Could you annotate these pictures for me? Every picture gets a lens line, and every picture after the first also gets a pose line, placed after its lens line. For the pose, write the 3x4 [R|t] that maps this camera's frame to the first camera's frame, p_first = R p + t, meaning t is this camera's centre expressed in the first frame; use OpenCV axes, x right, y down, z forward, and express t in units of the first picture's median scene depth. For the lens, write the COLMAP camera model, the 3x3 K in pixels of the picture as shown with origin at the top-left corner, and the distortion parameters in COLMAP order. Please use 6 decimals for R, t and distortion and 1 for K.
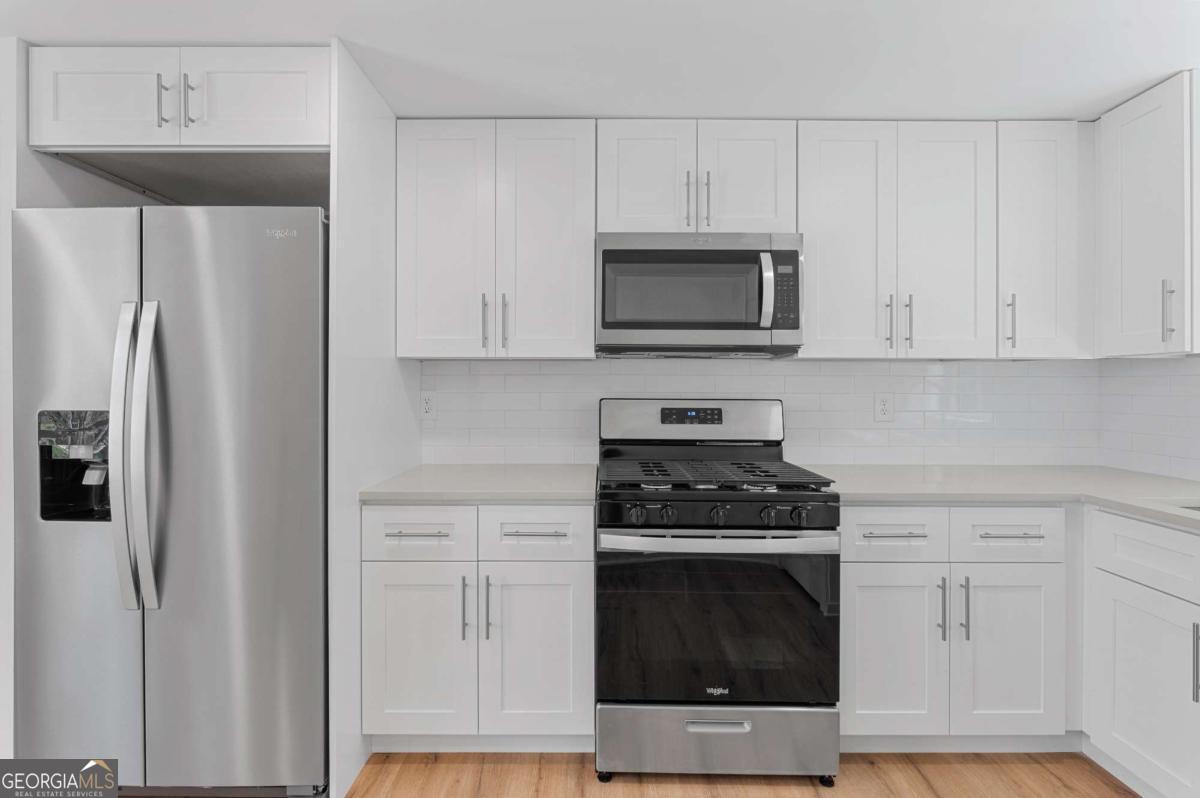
lens RADIAL K [[553.0, 0, 605.6], [0, 553.0, 387.4], [0, 0, 1]] dist [-0.007866, 0.000832]
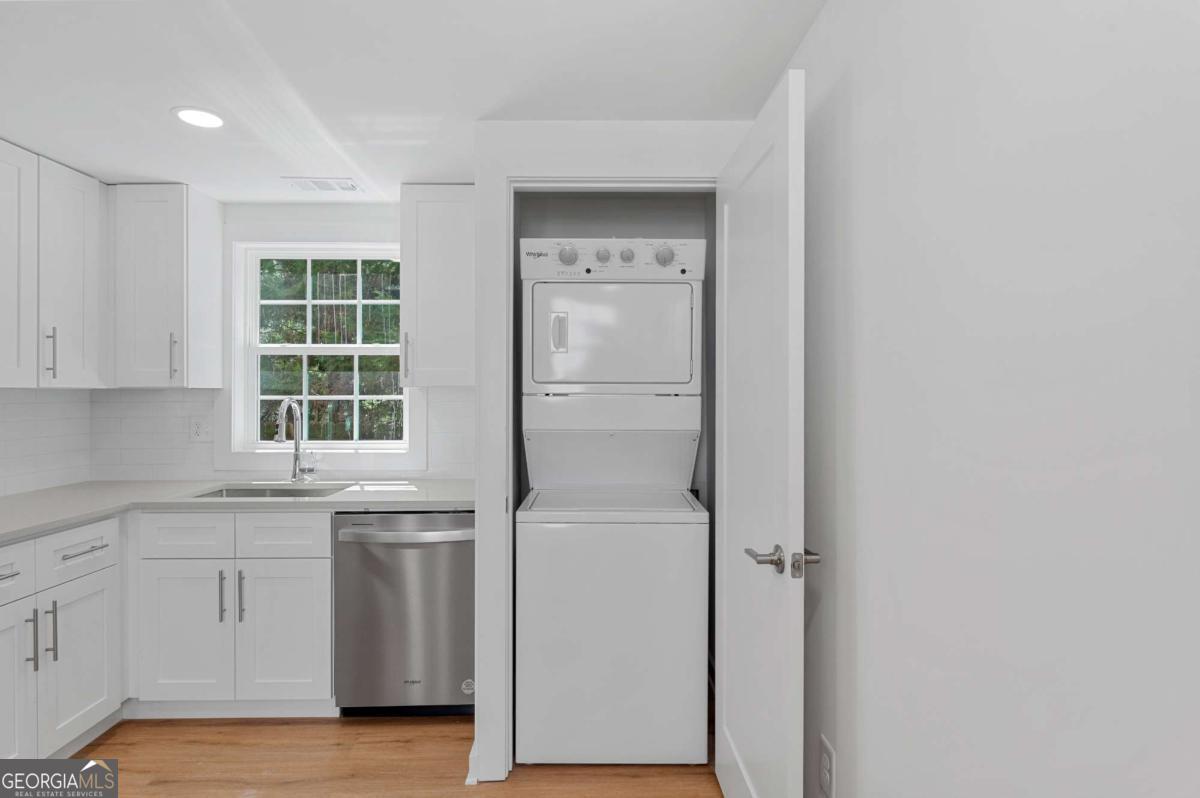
lens RADIAL K [[638.7, 0, 601.5], [0, 638.7, 386.7], [0, 0, 1]] dist [-0.009027, -0.001684]
pose [[-0.026937, 0.003075, 0.999632, -0.564481], [0.004371, 0.999986, -0.002958, -0.054529], [-0.999628, 0.004289, -0.026950, -0.010915]]
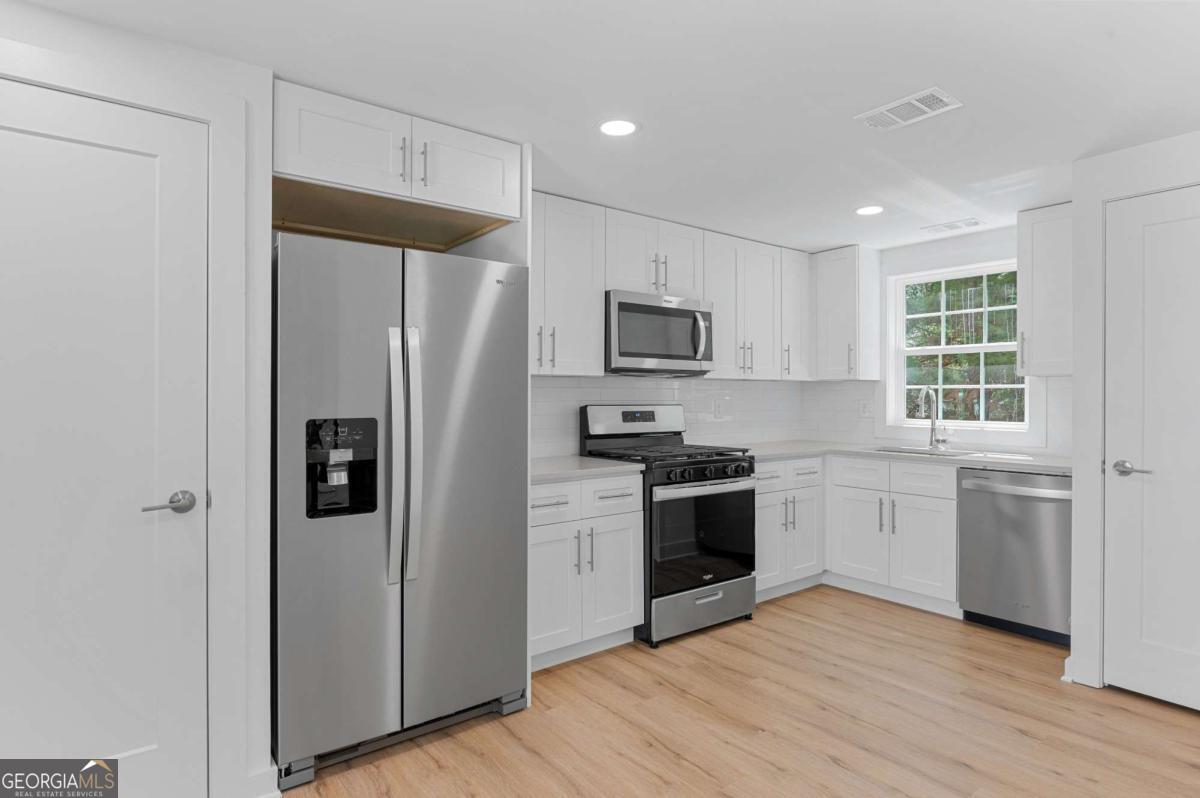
lens RADIAL K [[638.7, 0, 593.2], [0, 638.7, 396.6], [0, 0, 1]] dist [-0.009027, -0.001684]
pose [[0.796961, -0.003481, 0.604020, -1.192324], [0.003765, 0.999993, 0.000795, -0.002858], [-0.604019, 0.001640, 0.796969, -0.327447]]
